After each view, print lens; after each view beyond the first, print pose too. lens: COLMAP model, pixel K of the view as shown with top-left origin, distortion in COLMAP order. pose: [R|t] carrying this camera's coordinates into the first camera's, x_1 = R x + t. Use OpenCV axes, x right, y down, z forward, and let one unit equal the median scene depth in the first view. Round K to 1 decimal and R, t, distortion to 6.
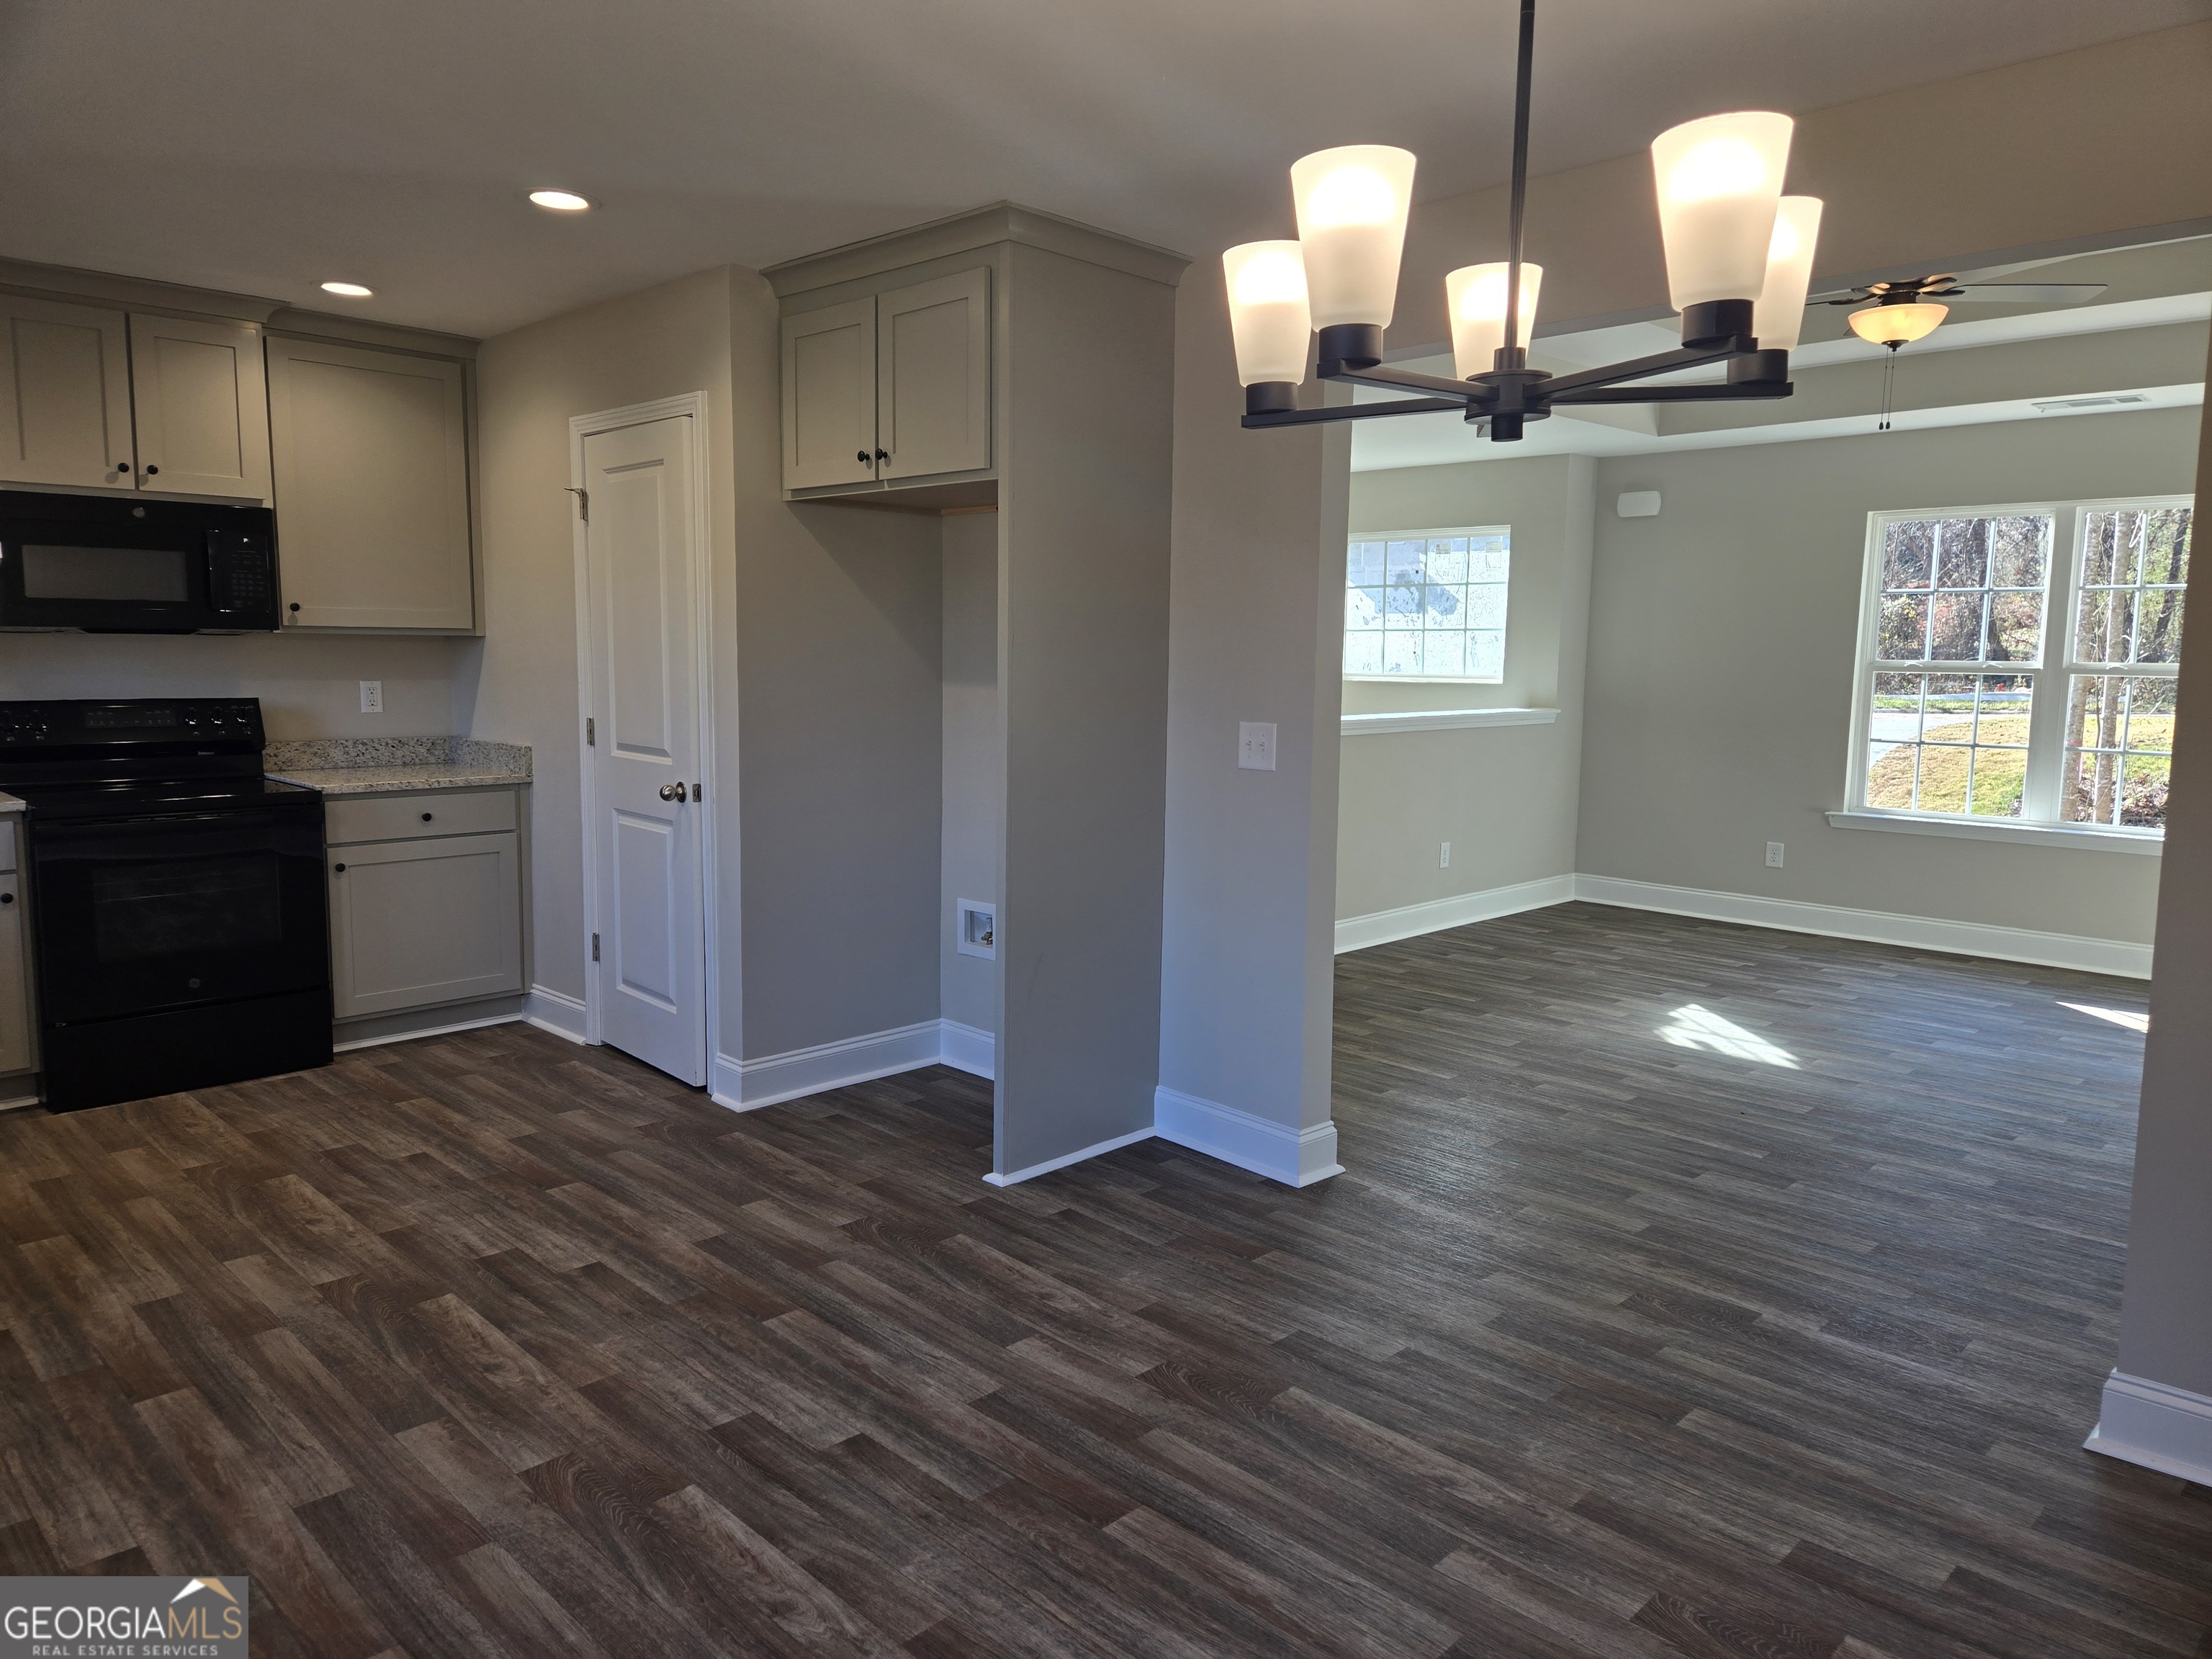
lens RADIAL K [[1472.2, 0, 1106.7], [0, 1472.2, 812.7], [0, 0, 1]] dist [0.077288, -0.066500]
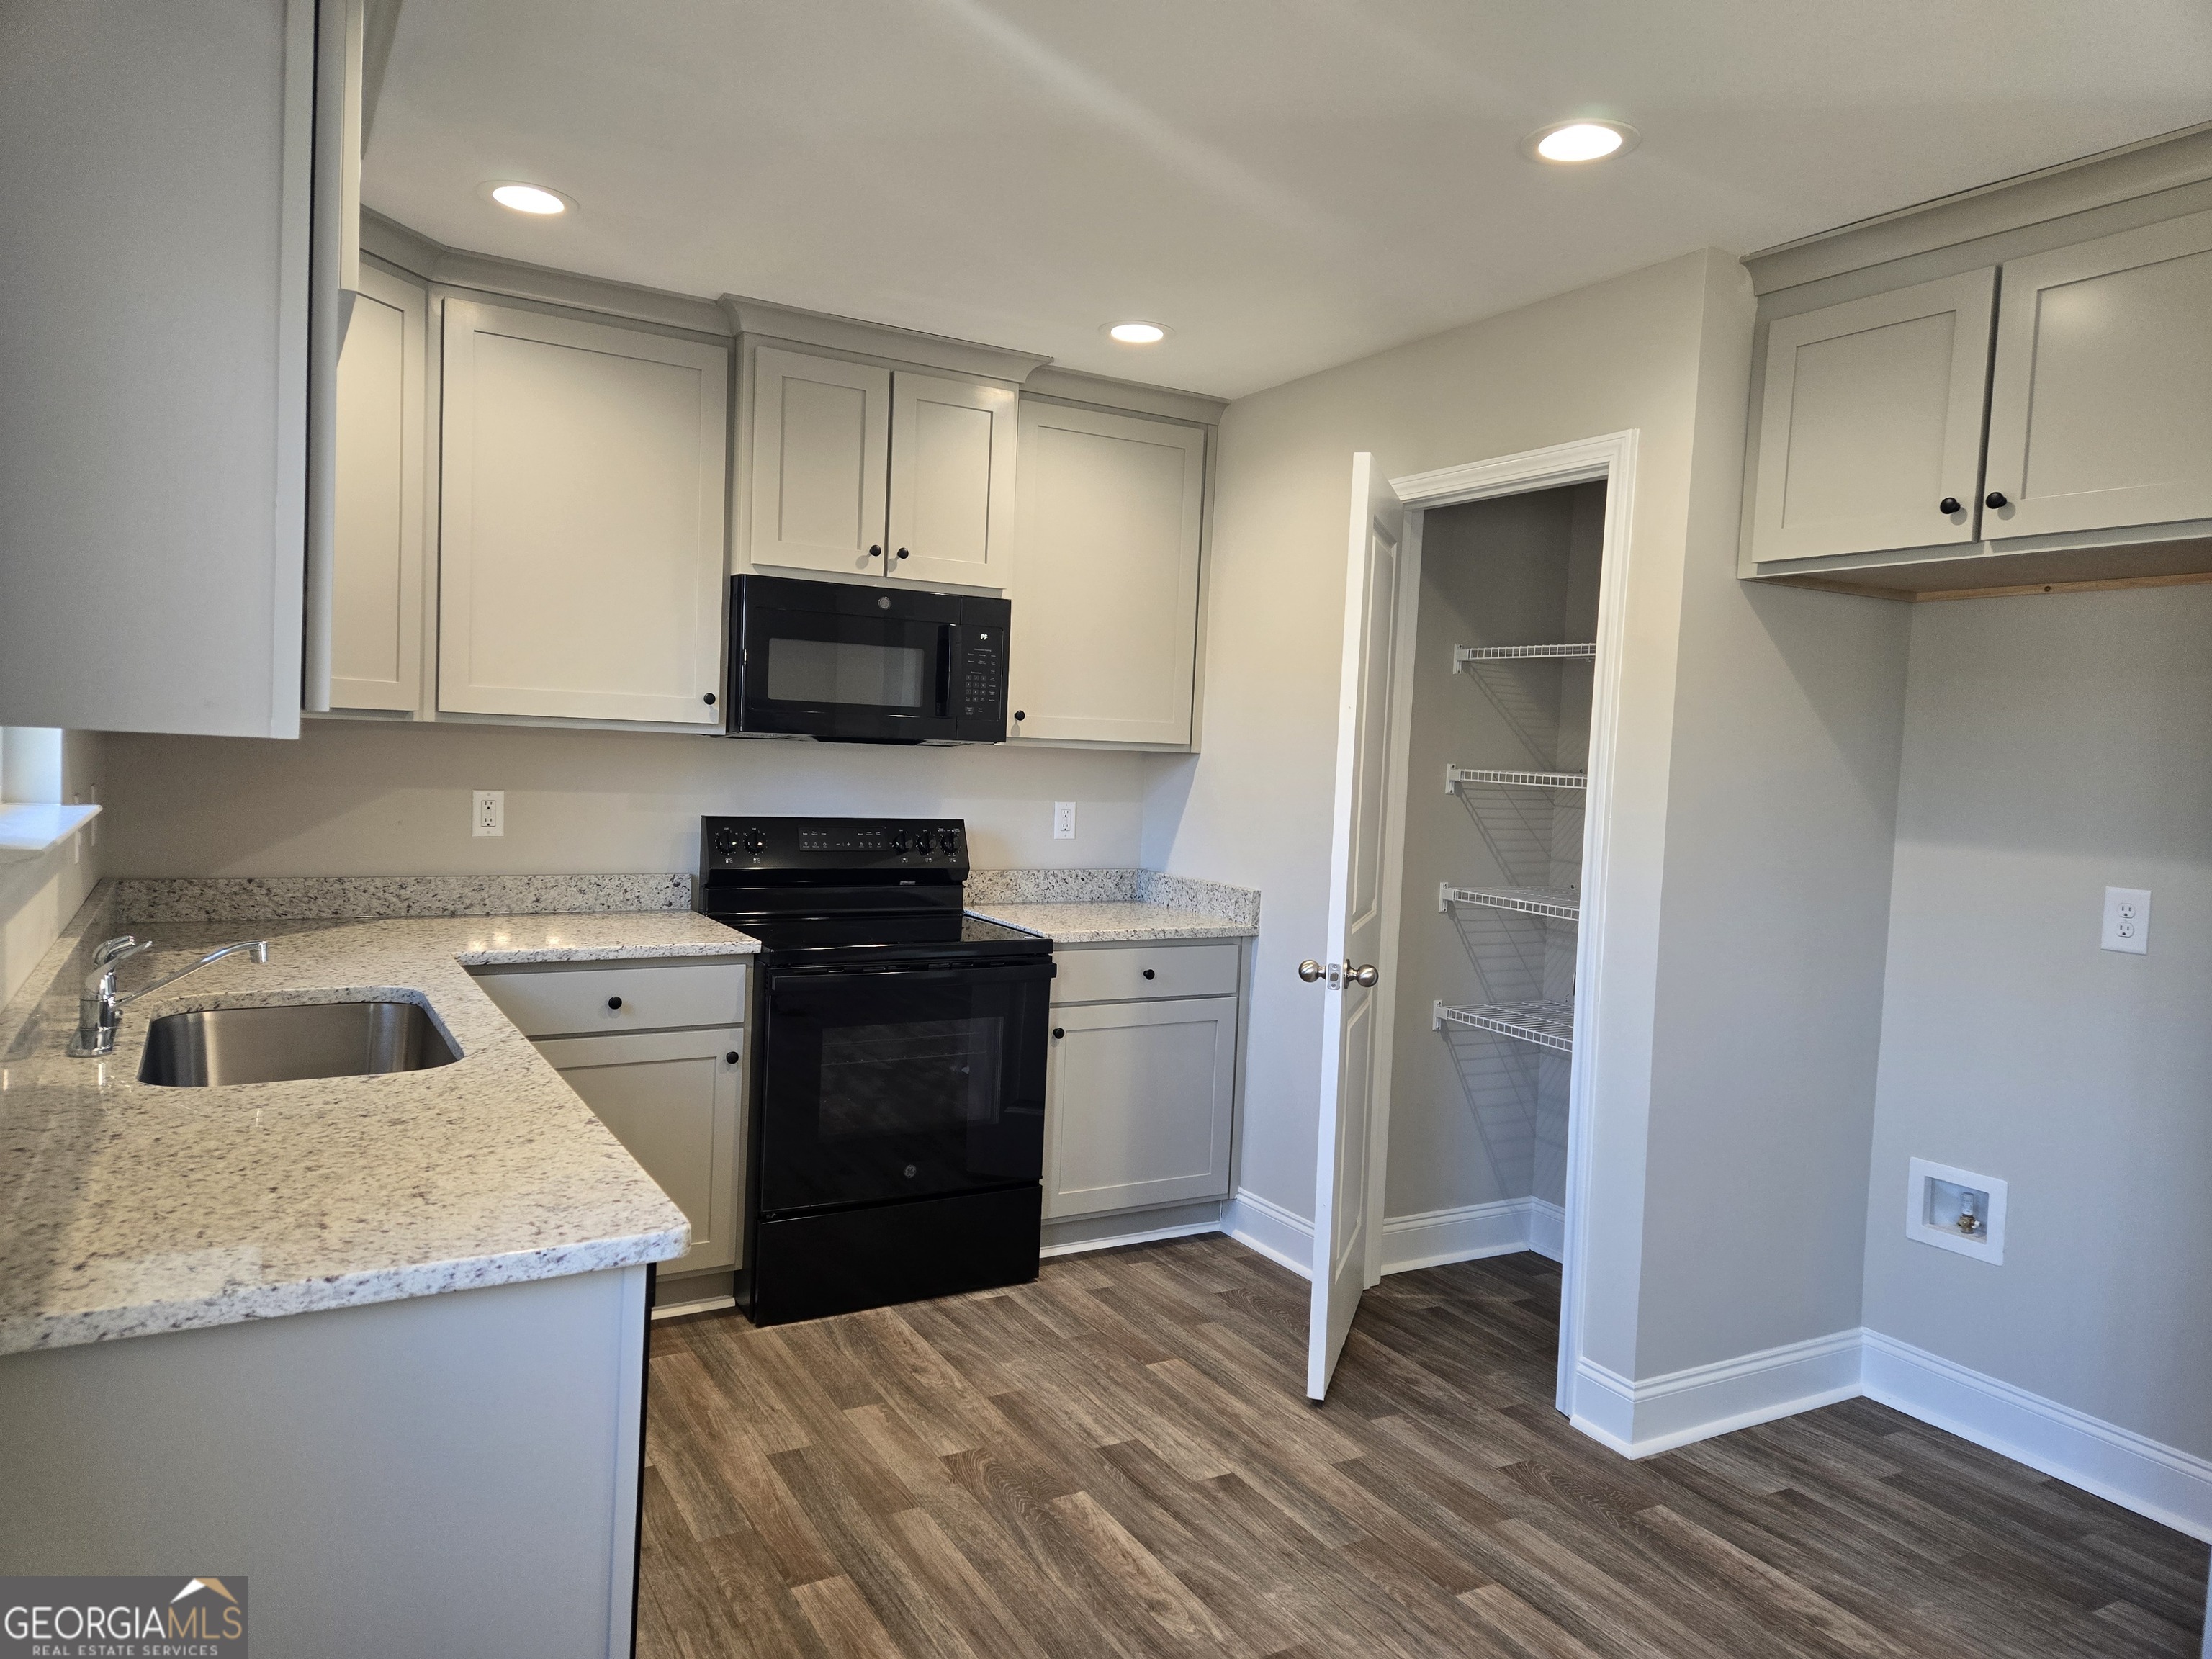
lens RADIAL K [[1472.2, 0, 1095.6], [0, 1472.2, 813.9], [0, 0, 1]] dist [0.077288, -0.066500]
pose [[0.962755, 0.040825, -0.267274, -0.298778], [-0.060129, 0.996108, -0.064439, -0.033605], [0.263603, 0.078110, 0.961464, 0.234915]]
